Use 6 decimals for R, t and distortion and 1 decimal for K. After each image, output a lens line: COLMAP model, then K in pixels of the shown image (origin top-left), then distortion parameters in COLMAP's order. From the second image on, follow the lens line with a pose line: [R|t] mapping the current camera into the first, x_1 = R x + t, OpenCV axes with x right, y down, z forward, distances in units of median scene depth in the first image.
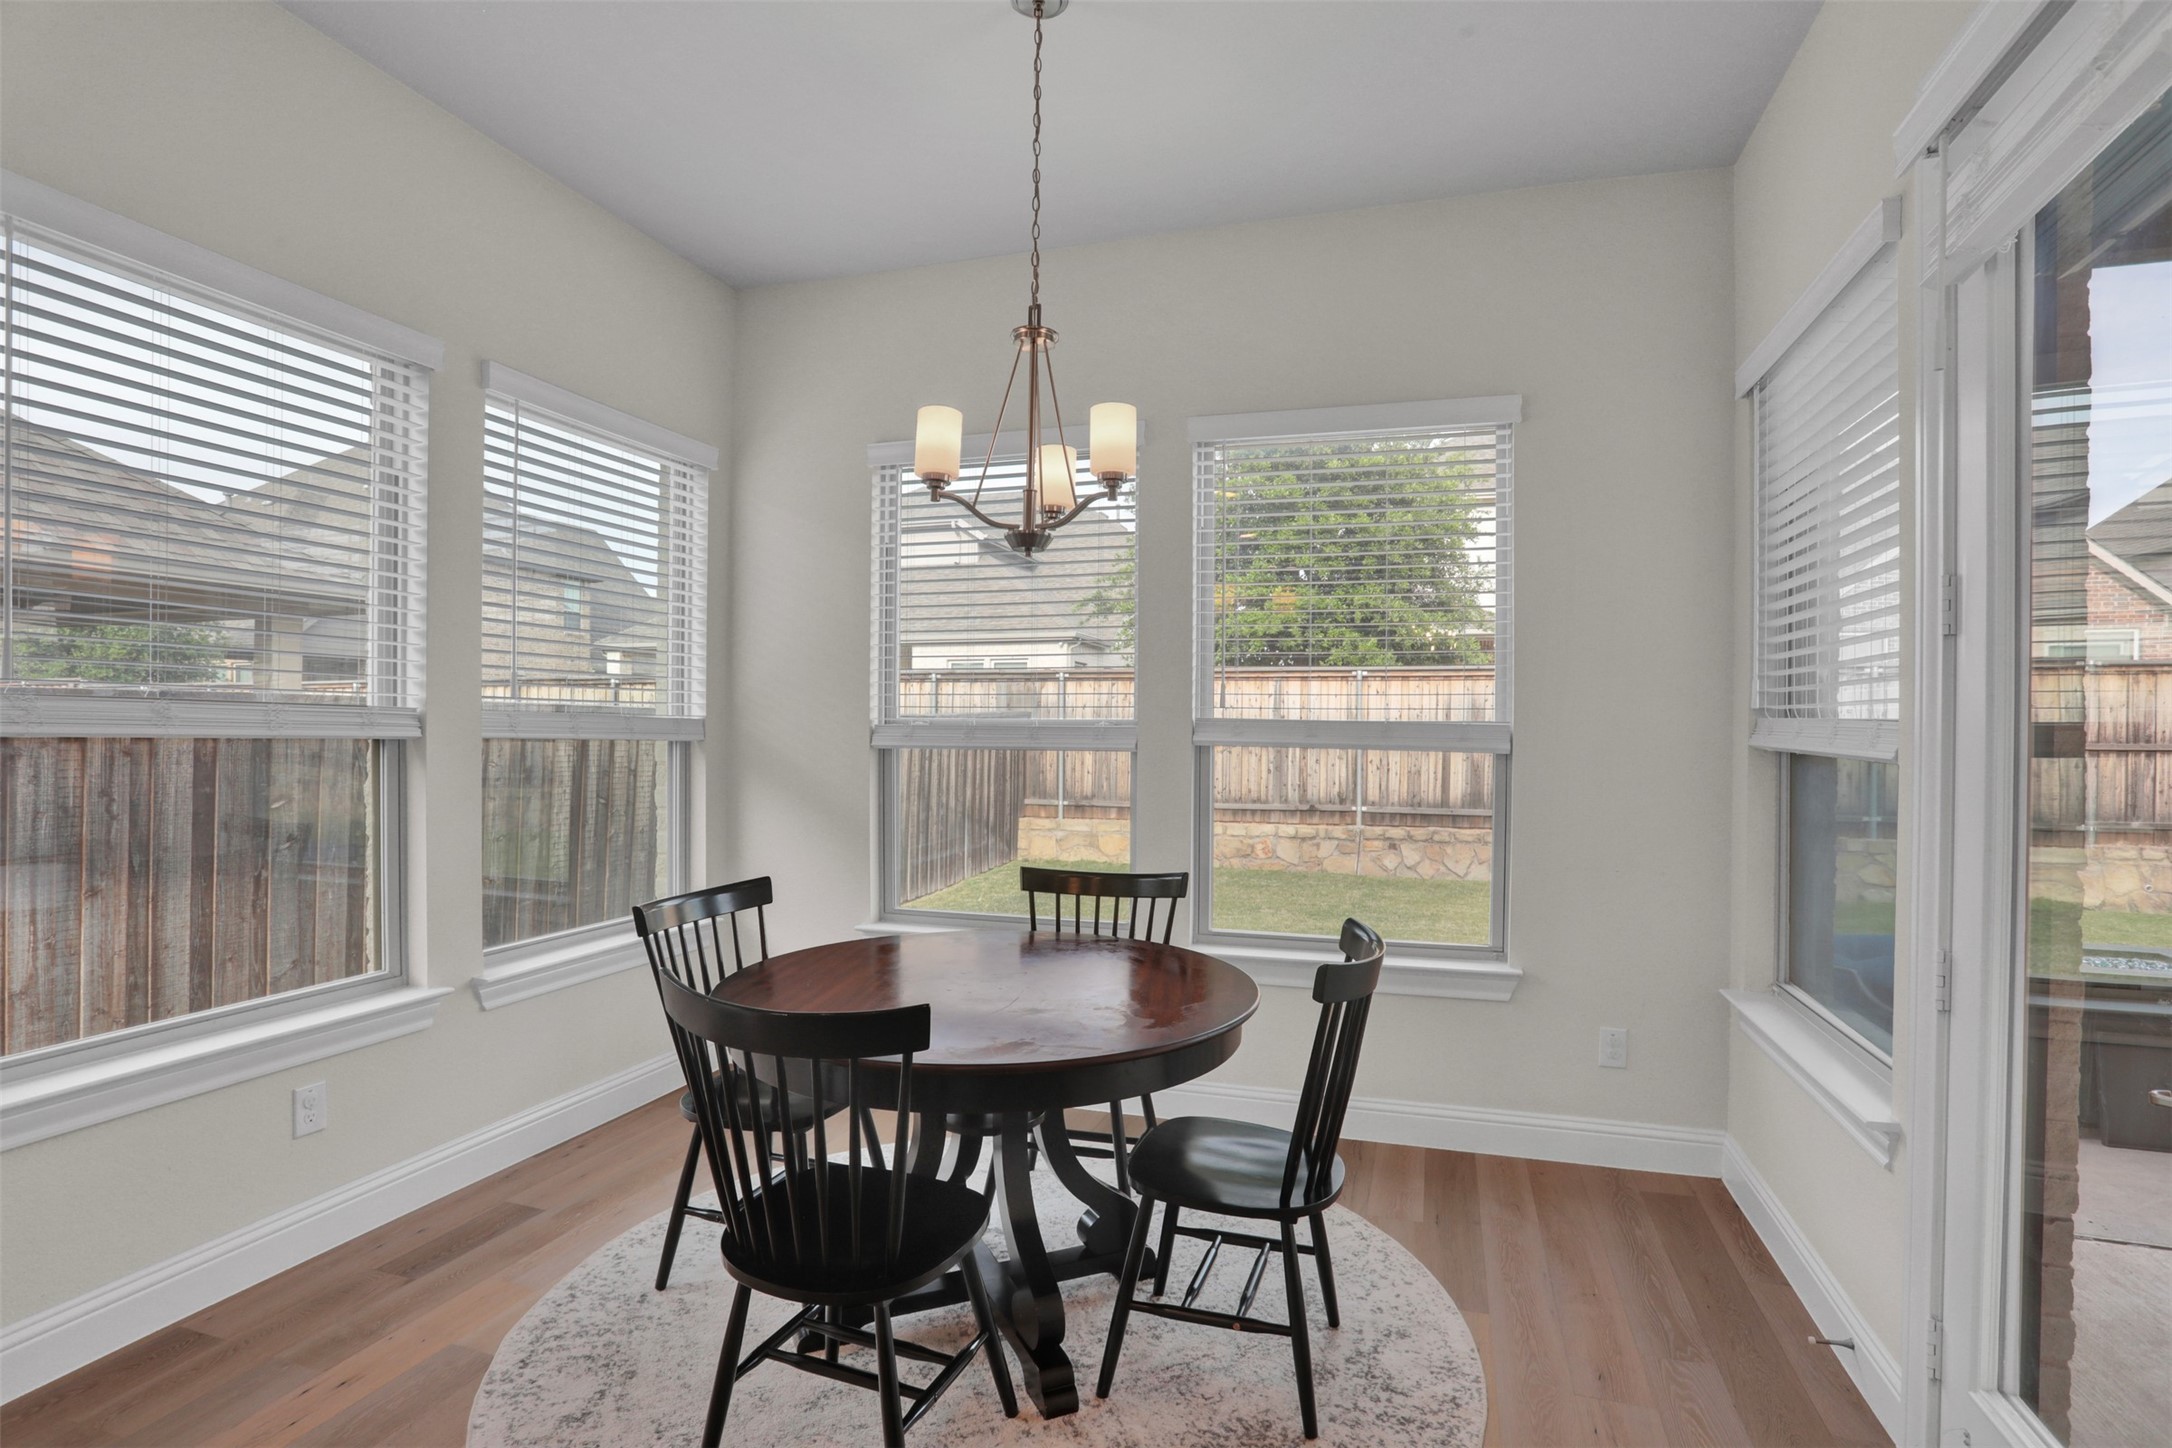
lens RADIAL K [[1109.4, 0, 1093.7], [0, 1109.4, 791.4], [0, 0, 1]] dist [-0.079202, 0.057533]
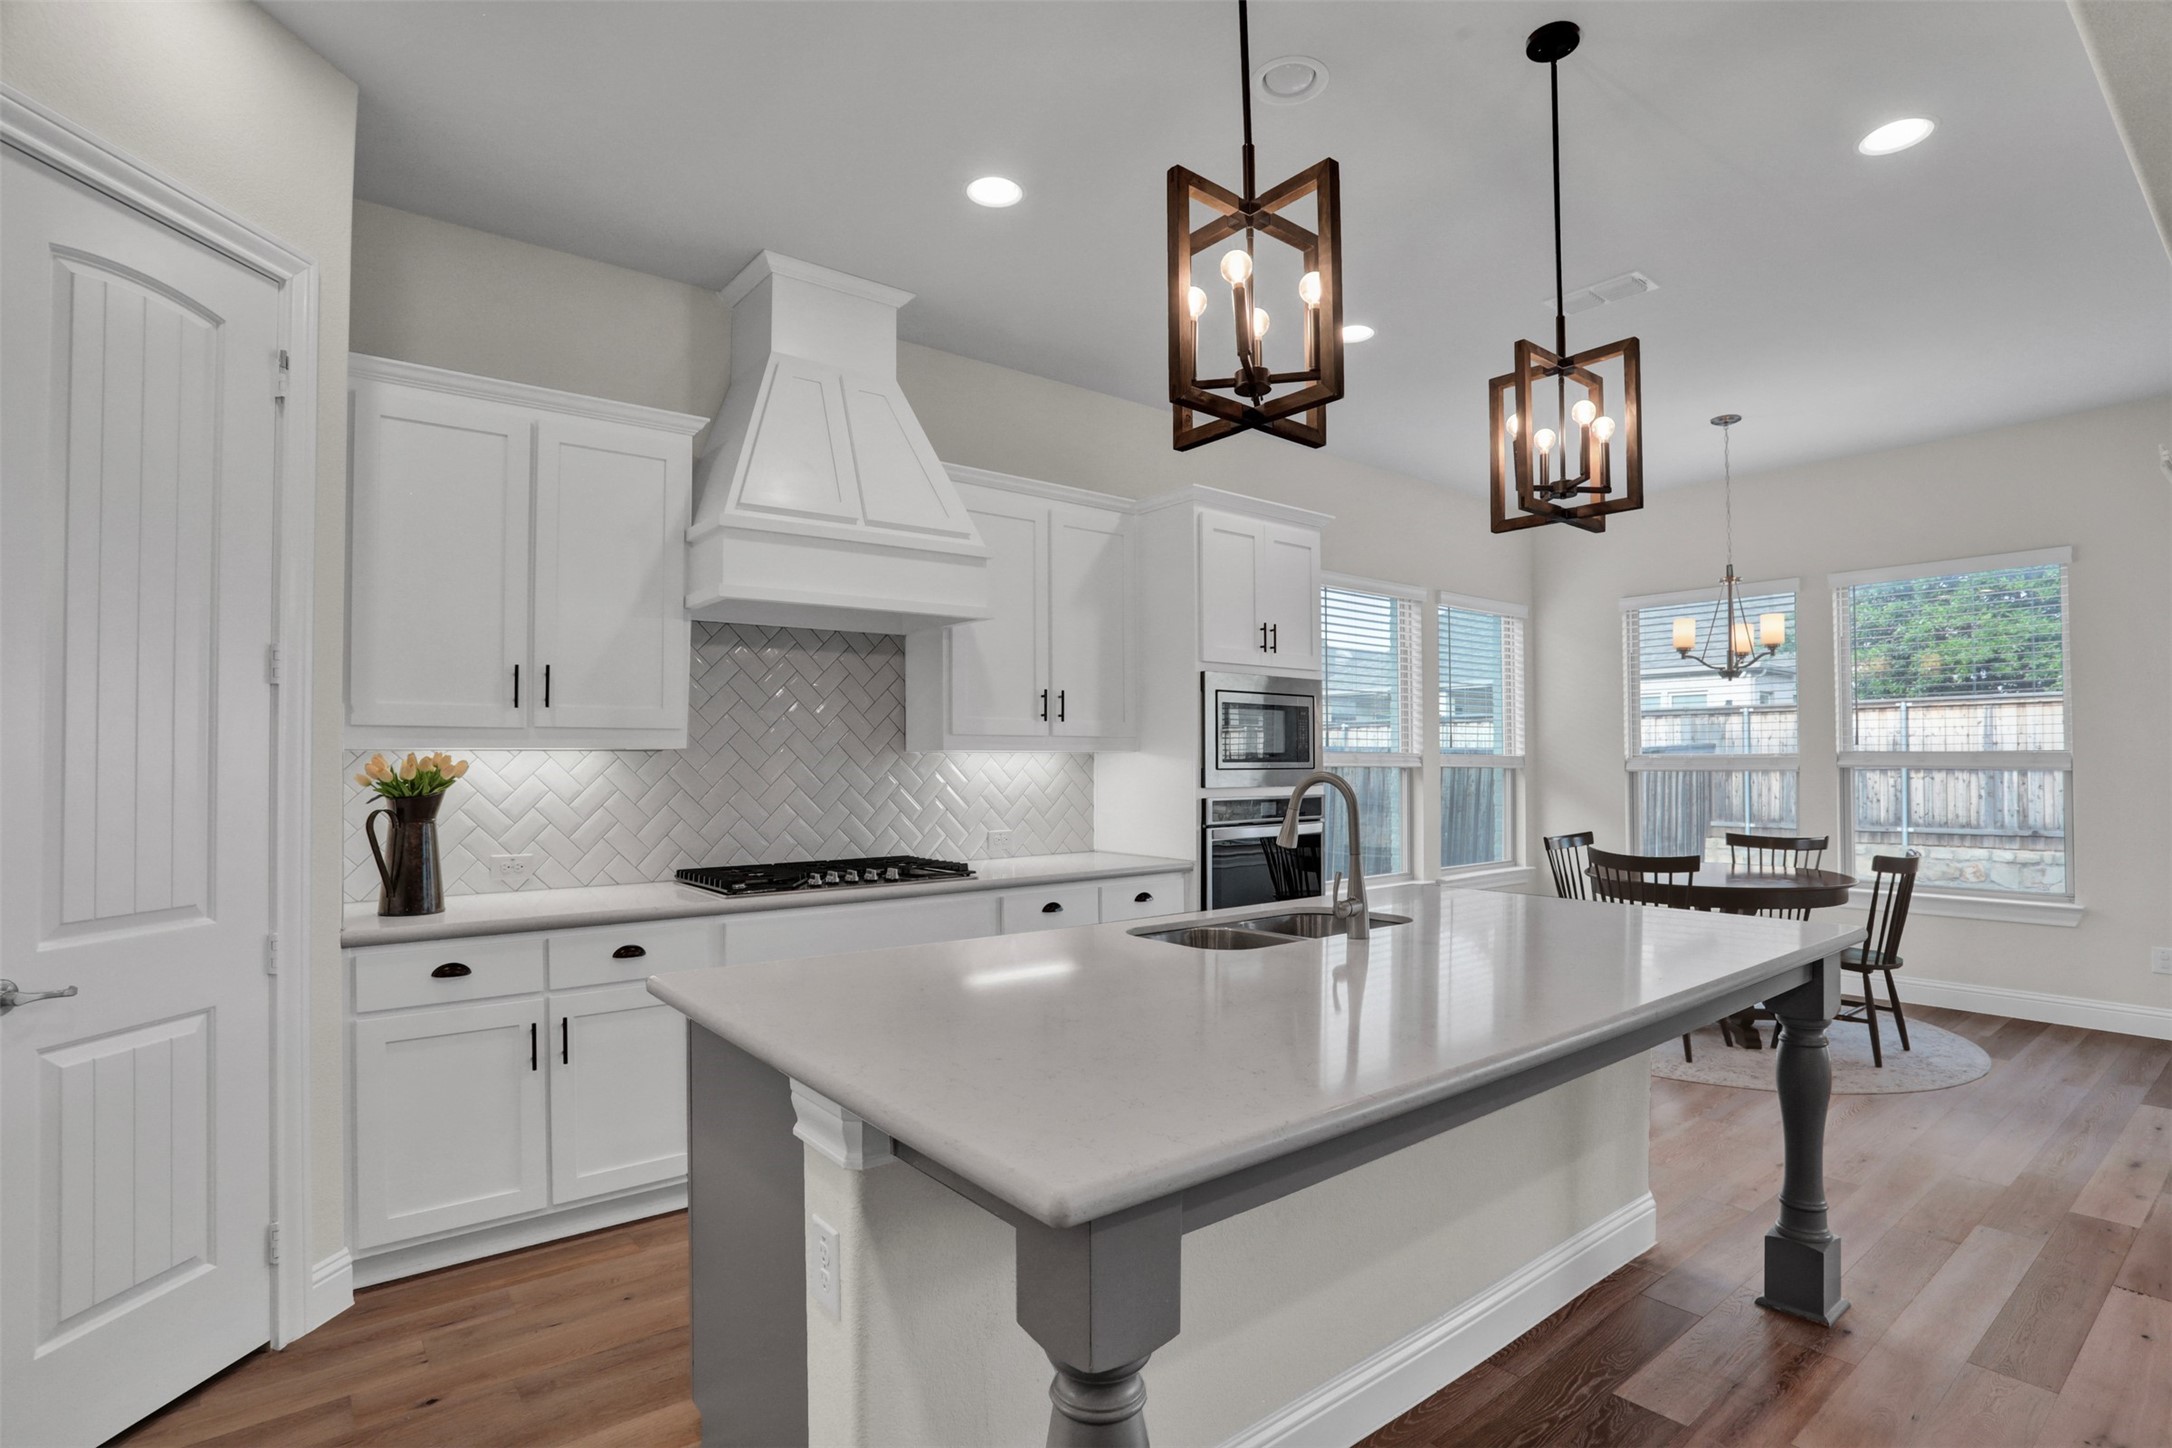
lens RADIAL K [[1096.8, 0, 1113.6], [0, 1096.8, 722.4], [0, 0, 1]] dist [-0.061938, 0.036339]
pose [[0.848041, -0.029133, -0.529129, 0.018793], [-0.019140, 0.996152, -0.085523, 0.042232], [0.529584, 0.082654, 0.844221, -0.825356]]
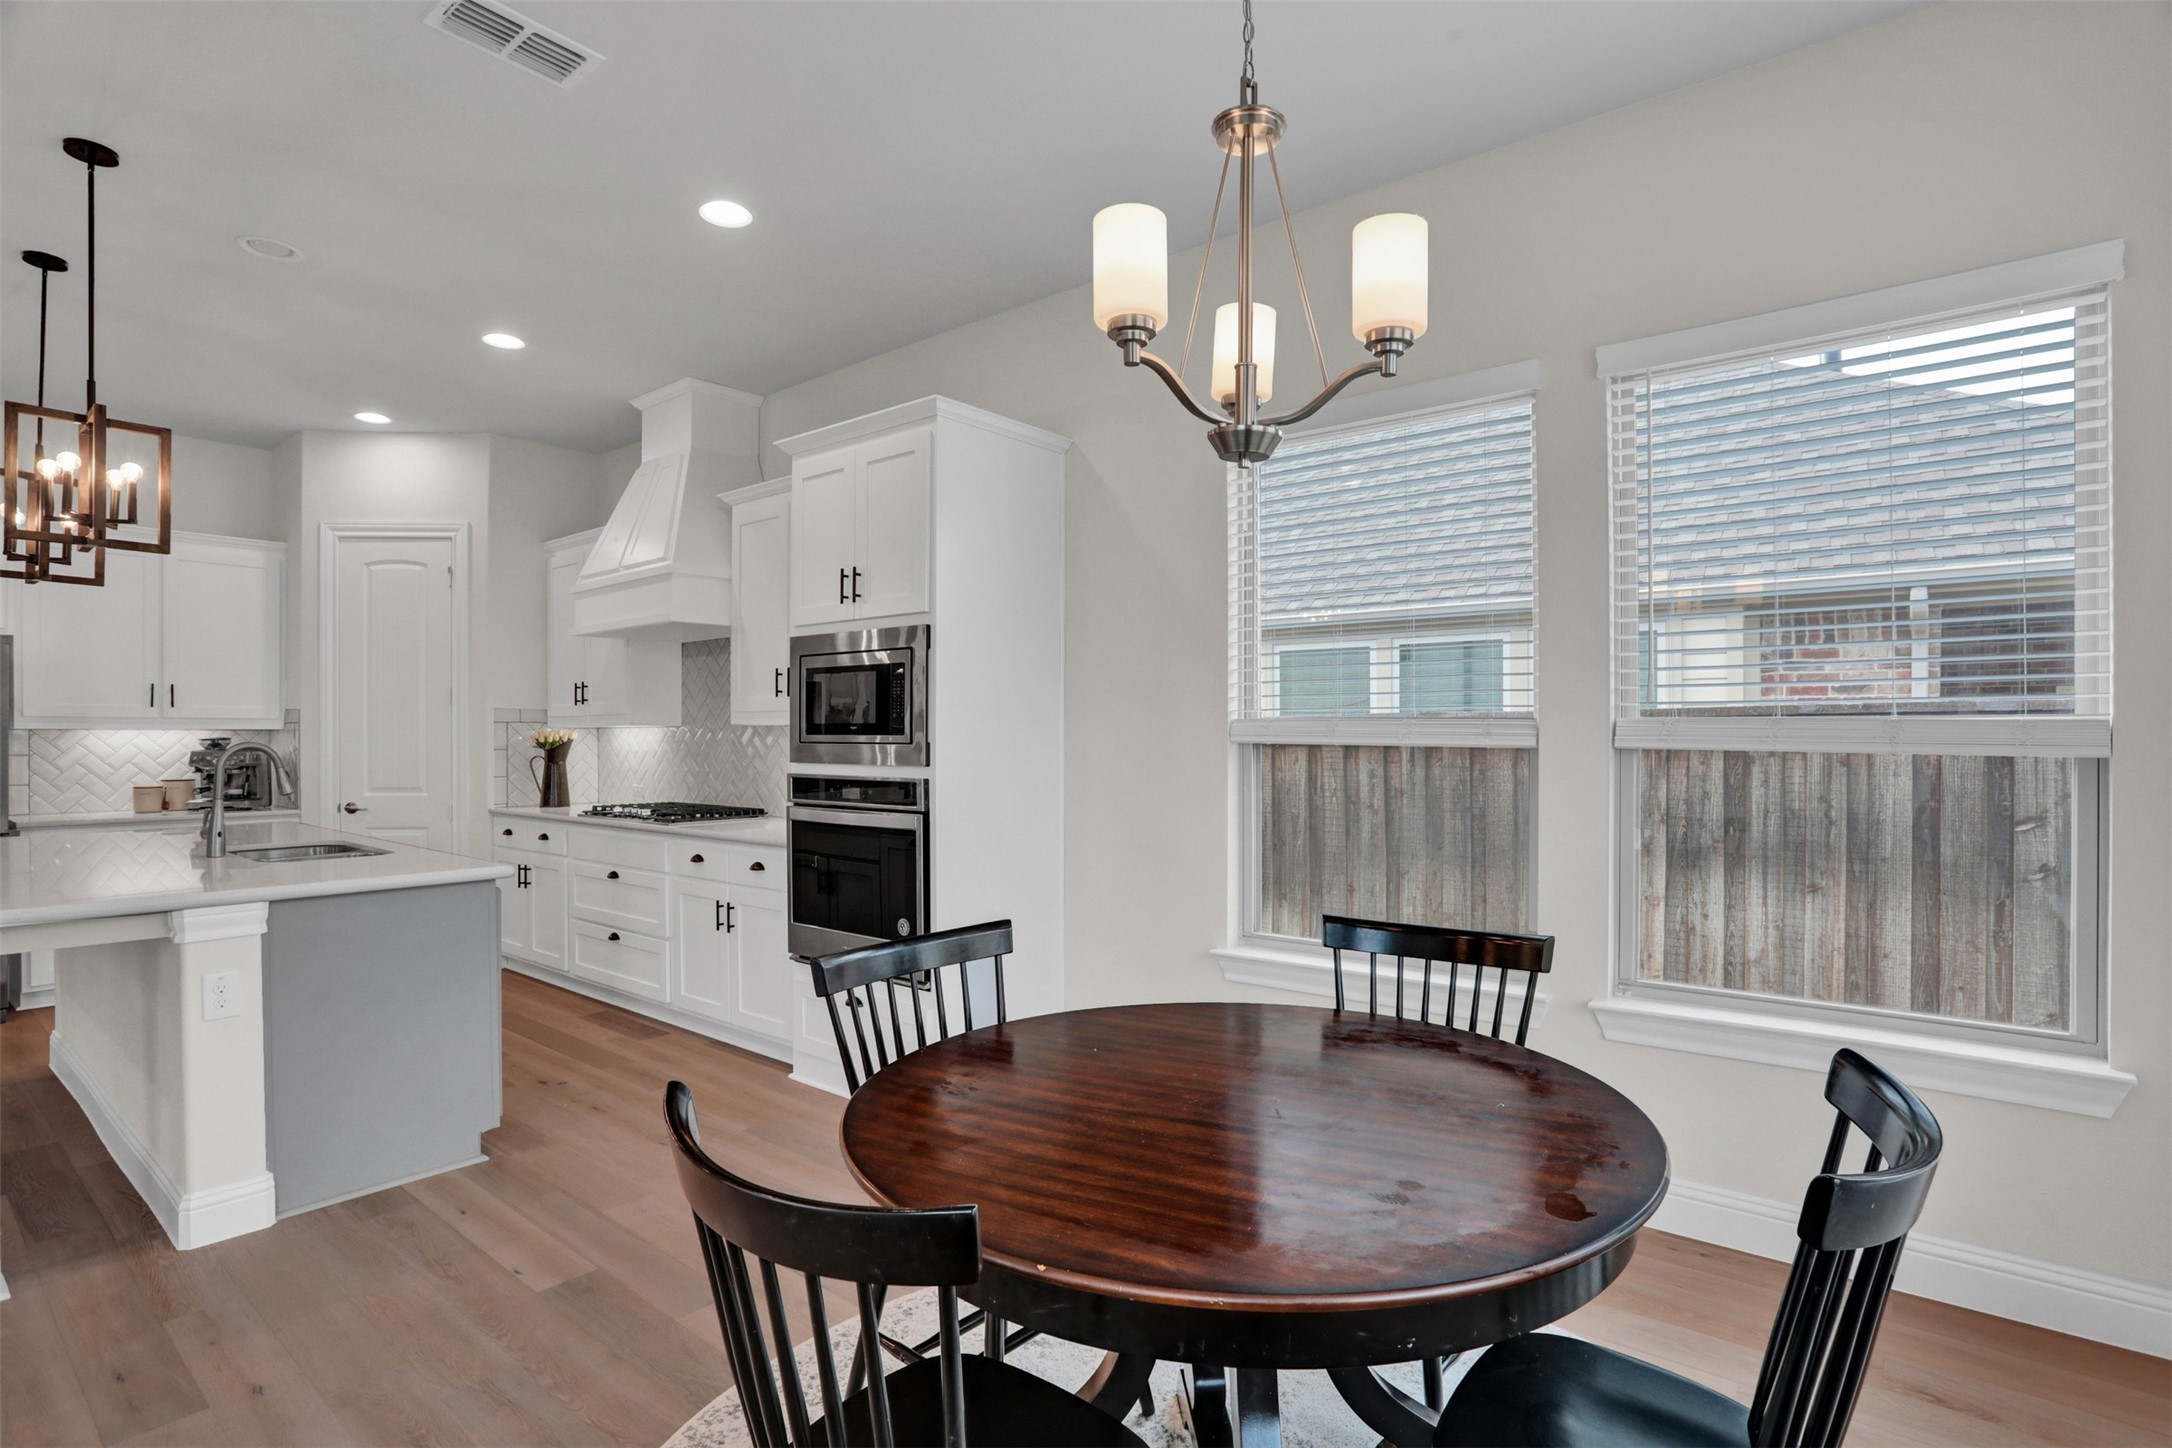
lens RADIAL K [[1065.4, 0, 1115.4], [0, 1065.4, 755.4], [0, 0, 1]] dist [-0.075099, 0.035461]
pose [[-0.349644, 0.008090, -0.936848, 0.306828], [-0.053935, 0.998131, 0.028749, -0.033460], [0.935329, 0.060580, -0.348554, 0.672257]]
